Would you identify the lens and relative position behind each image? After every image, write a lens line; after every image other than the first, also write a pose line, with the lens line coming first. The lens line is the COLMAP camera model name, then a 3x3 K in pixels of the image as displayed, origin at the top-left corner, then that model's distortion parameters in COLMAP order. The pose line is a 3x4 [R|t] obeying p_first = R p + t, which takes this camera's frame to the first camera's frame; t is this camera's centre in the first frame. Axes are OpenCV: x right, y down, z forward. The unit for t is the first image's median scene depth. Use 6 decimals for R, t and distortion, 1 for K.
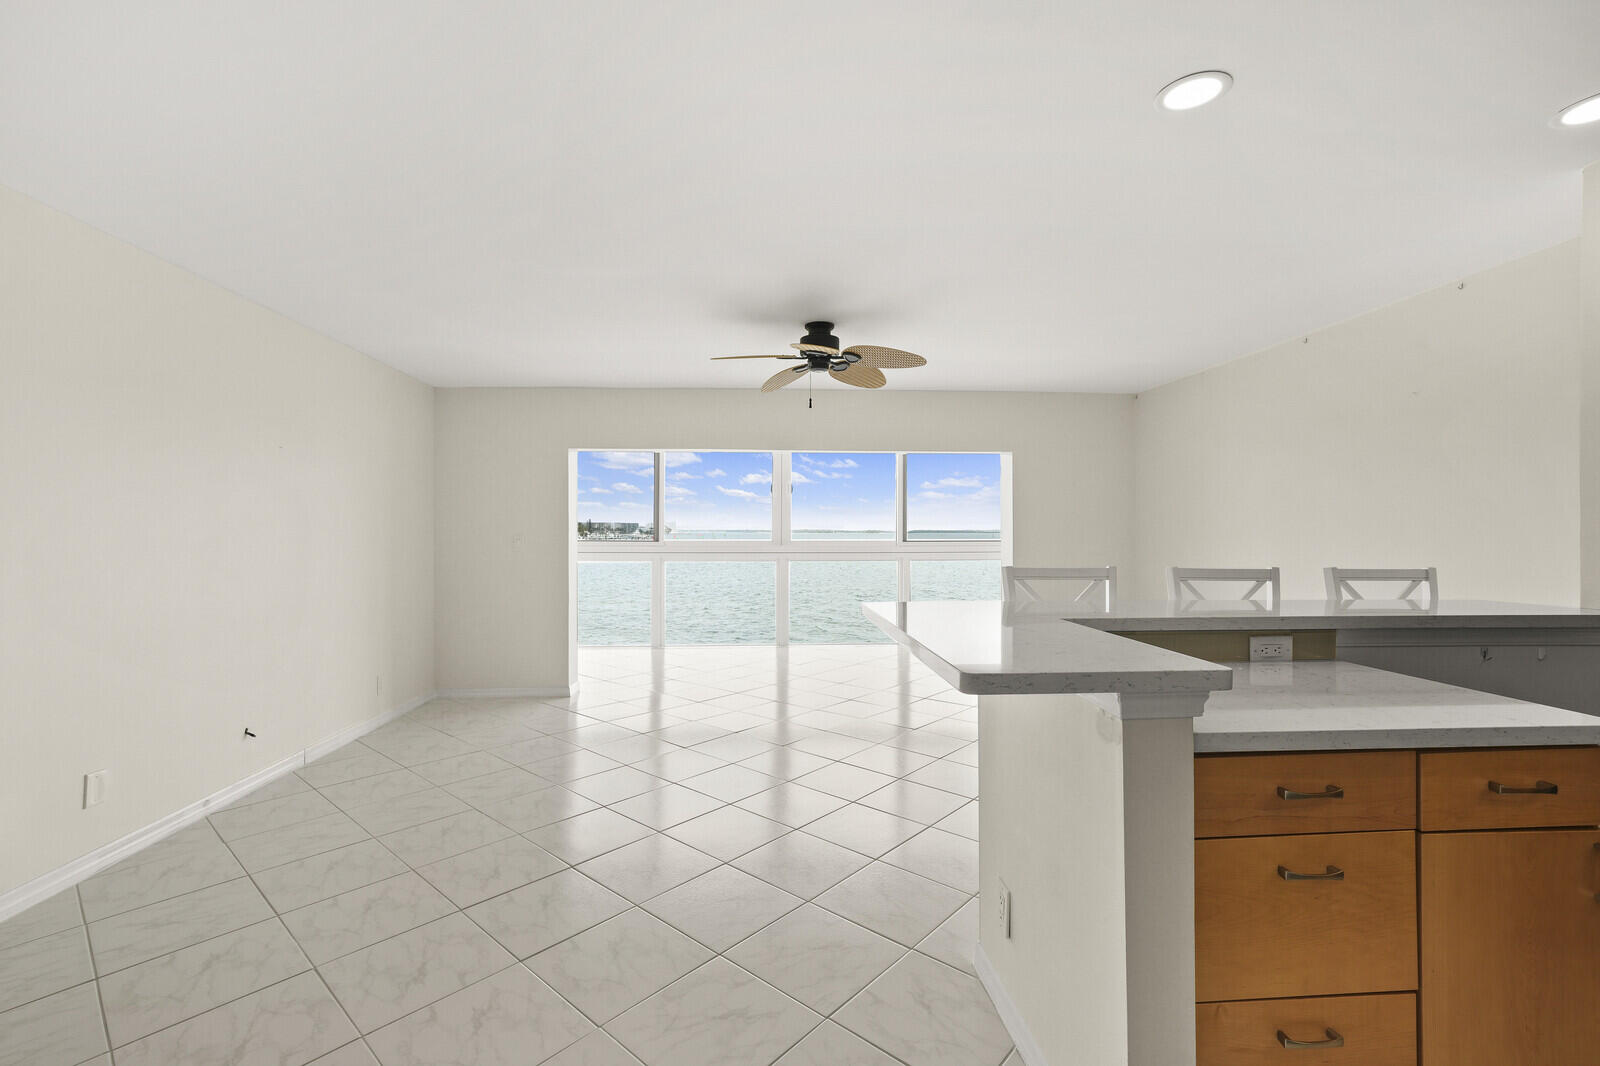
lens RADIAL K [[691.5, 0, 800.9], [0, 691.5, 528.2], [0, 0, 1]] dist [0.002775, 0.003102]
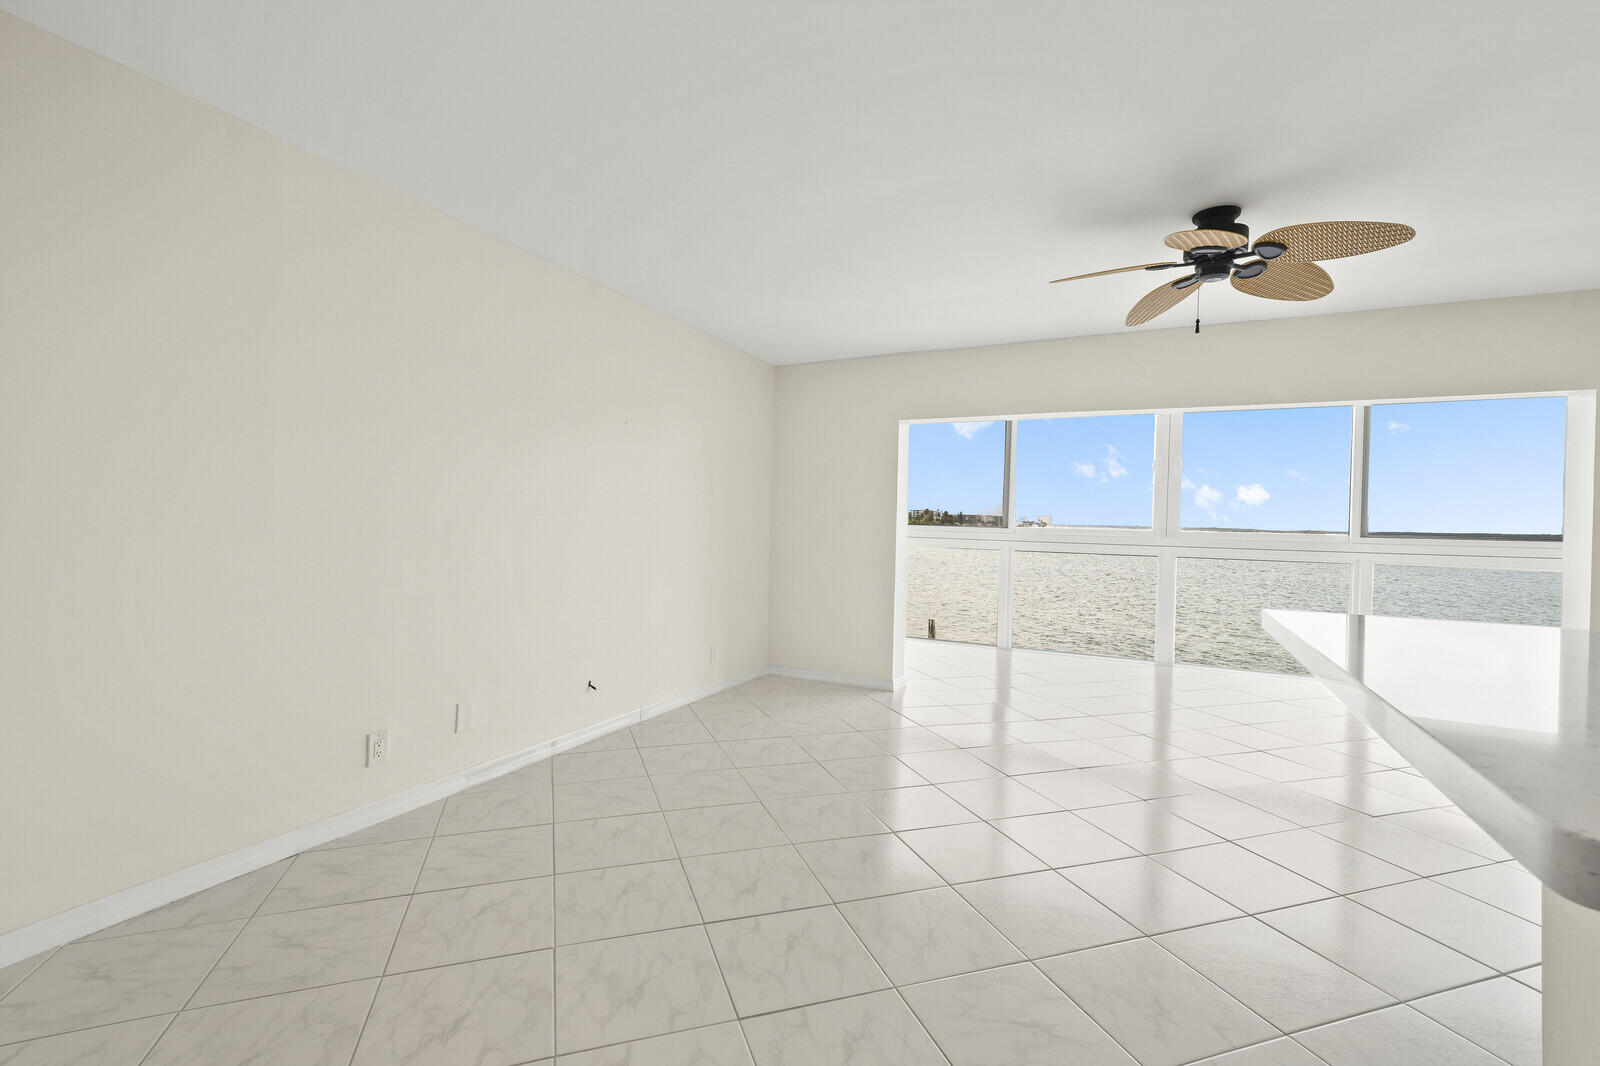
lens RADIAL K [[691.5, 0, 809.8], [0, 691.5, 526.9], [0, 0, 1]] dist [0.002775, 0.003102]
pose [[0.863468, 0.020830, -0.503973, 0.031382], [-0.019185, 0.999780, 0.008452, 0.024343], [0.504038, 0.002371, 0.863678, 0.184826]]
